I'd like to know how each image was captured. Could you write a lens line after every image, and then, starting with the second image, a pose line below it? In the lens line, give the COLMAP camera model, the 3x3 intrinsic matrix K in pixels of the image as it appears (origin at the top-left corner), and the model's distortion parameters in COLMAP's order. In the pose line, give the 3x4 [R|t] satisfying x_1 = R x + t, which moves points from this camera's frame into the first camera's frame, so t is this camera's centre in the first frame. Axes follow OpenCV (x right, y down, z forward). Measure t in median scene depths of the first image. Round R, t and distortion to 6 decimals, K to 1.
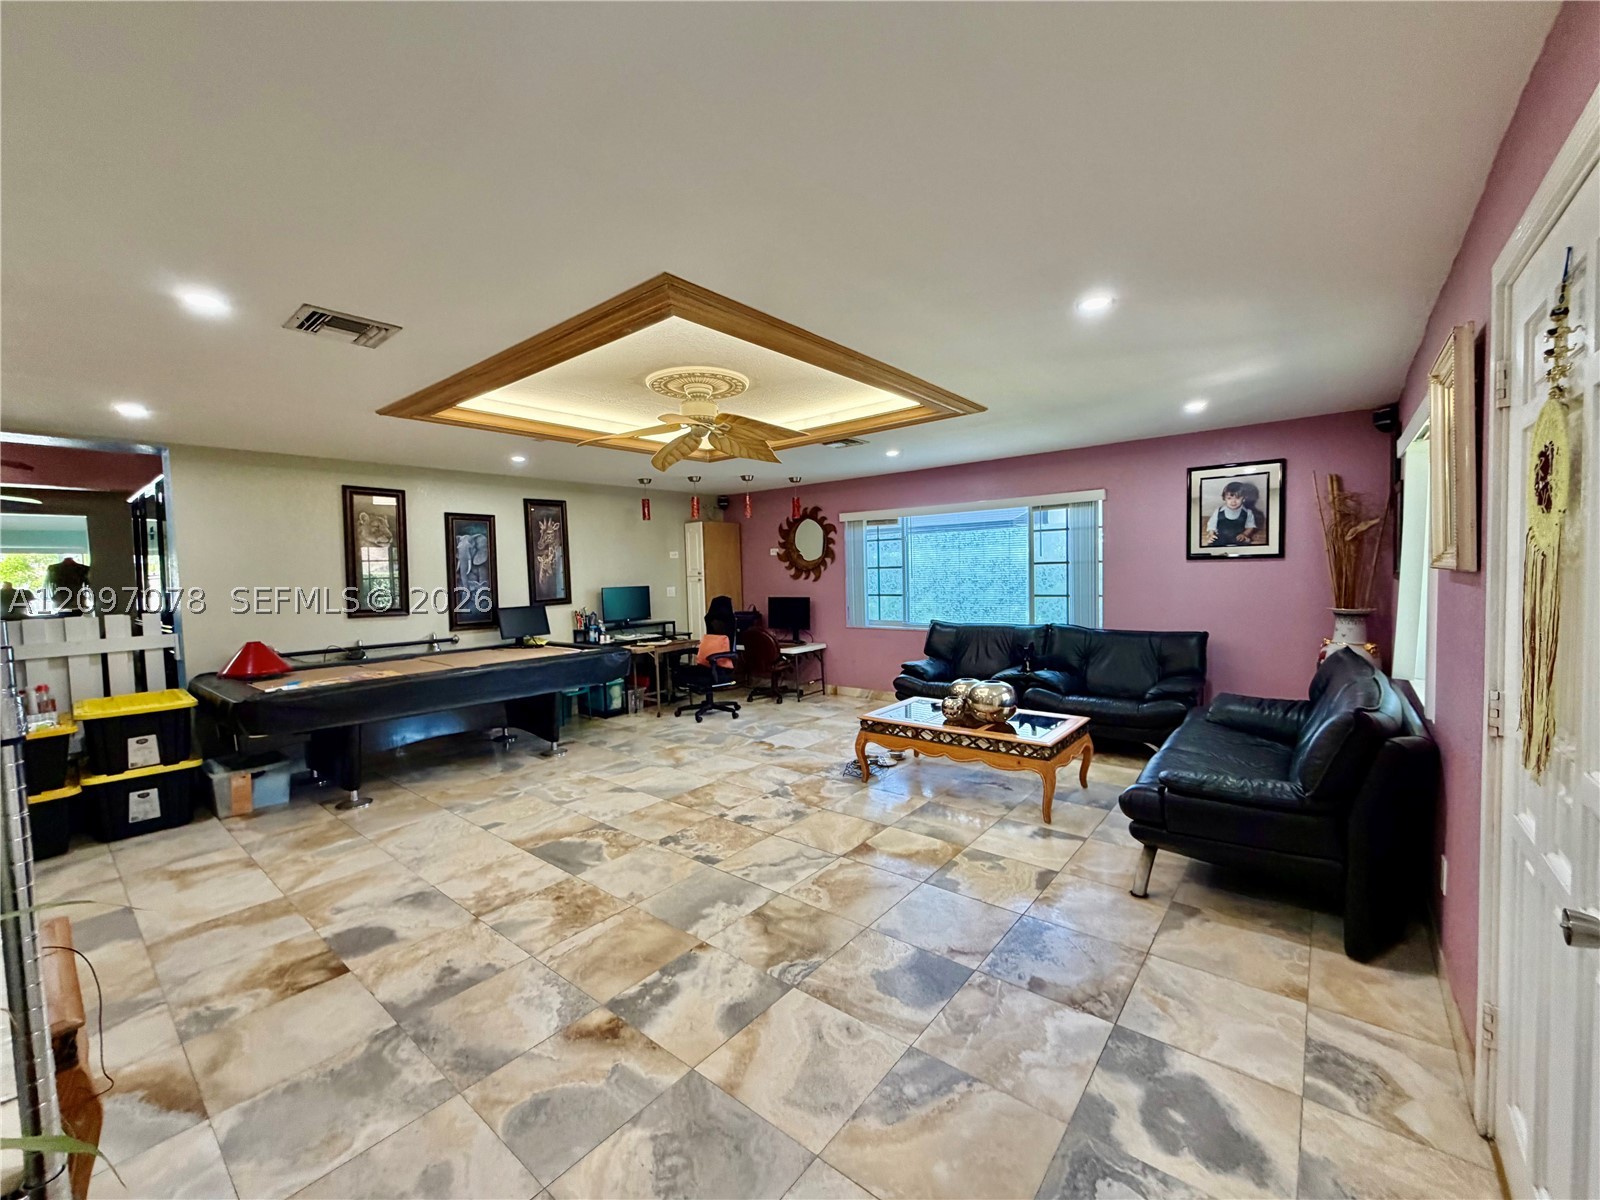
lens RADIAL K [[638.9, 0, 801.1], [0, 638.9, 600.5], [0, 0, 1]] dist [0.003243, -0.000578]
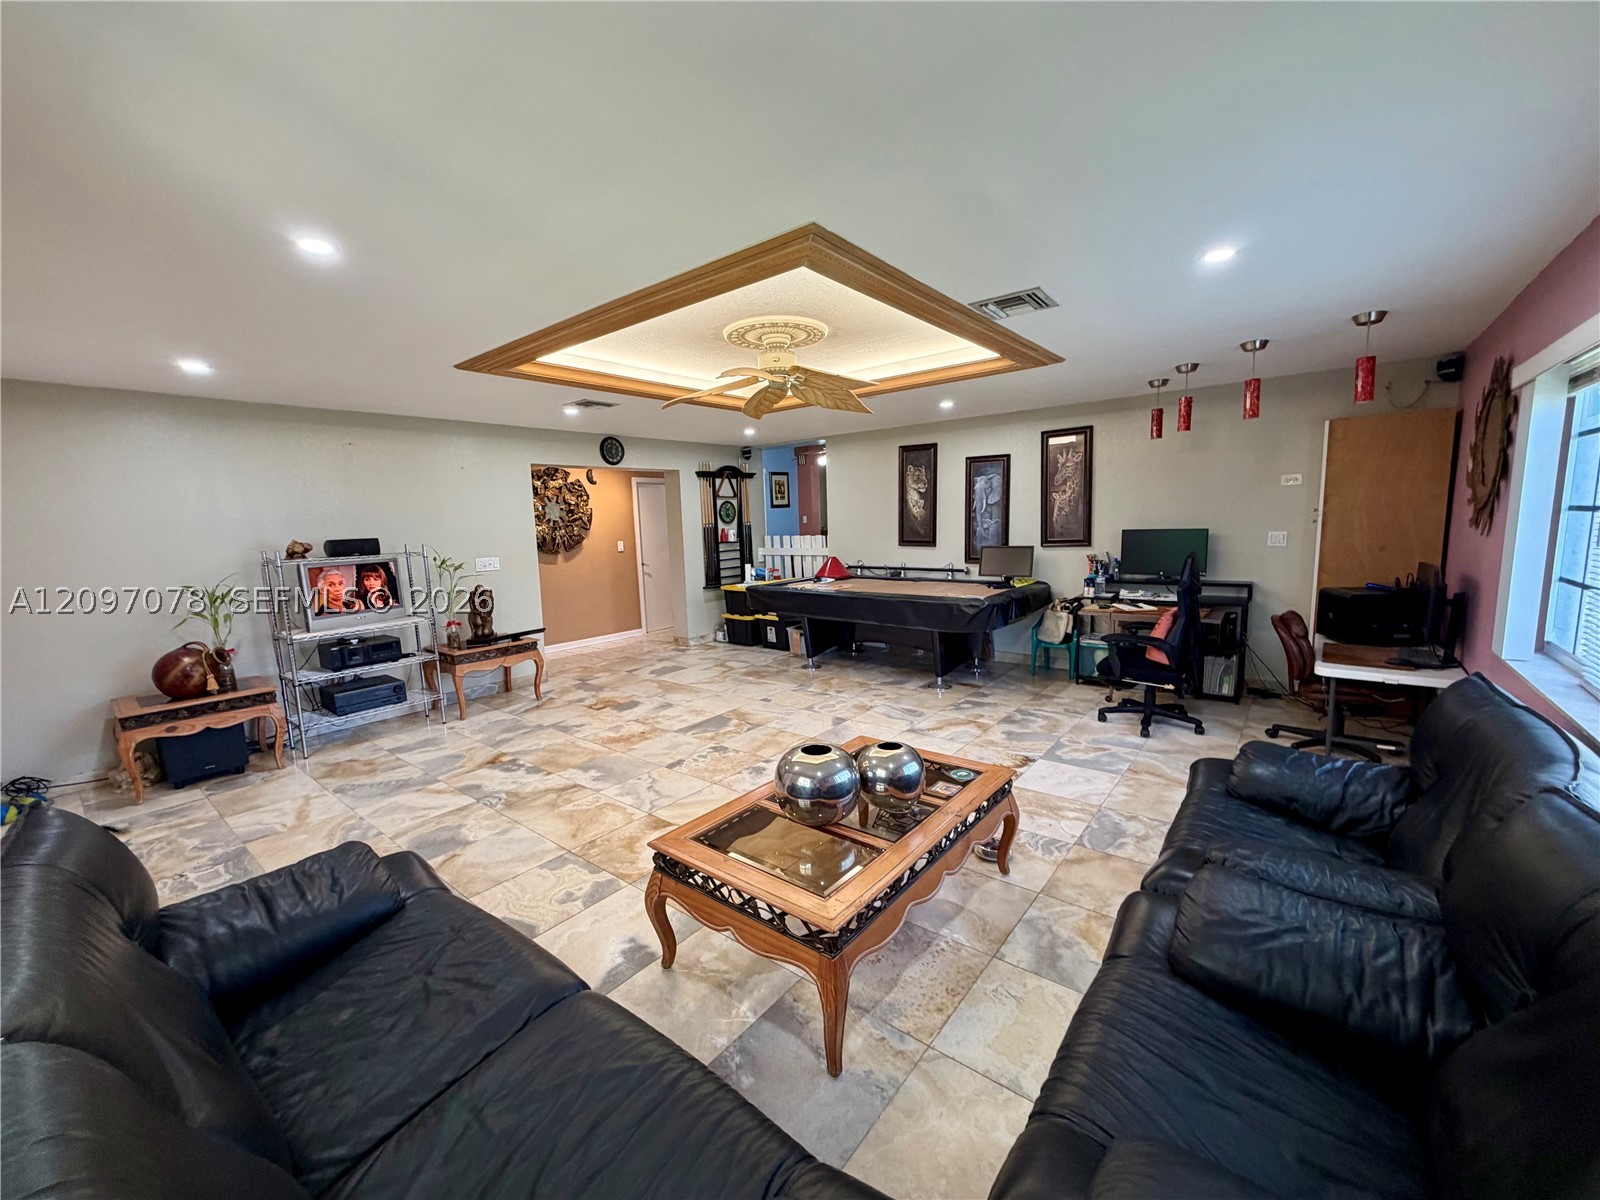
lens RADIAL K [[638.9, 0, 800.1], [0, 638.9, 600.2], [0, 0, 1]] dist [0.003243, -0.000578]
pose [[0.010270, 0.155930, -0.987715, 0.868590], [-0.017536, 0.987643, 0.155736, -0.087910], [0.999793, 0.015721, 0.012877, 1.032695]]
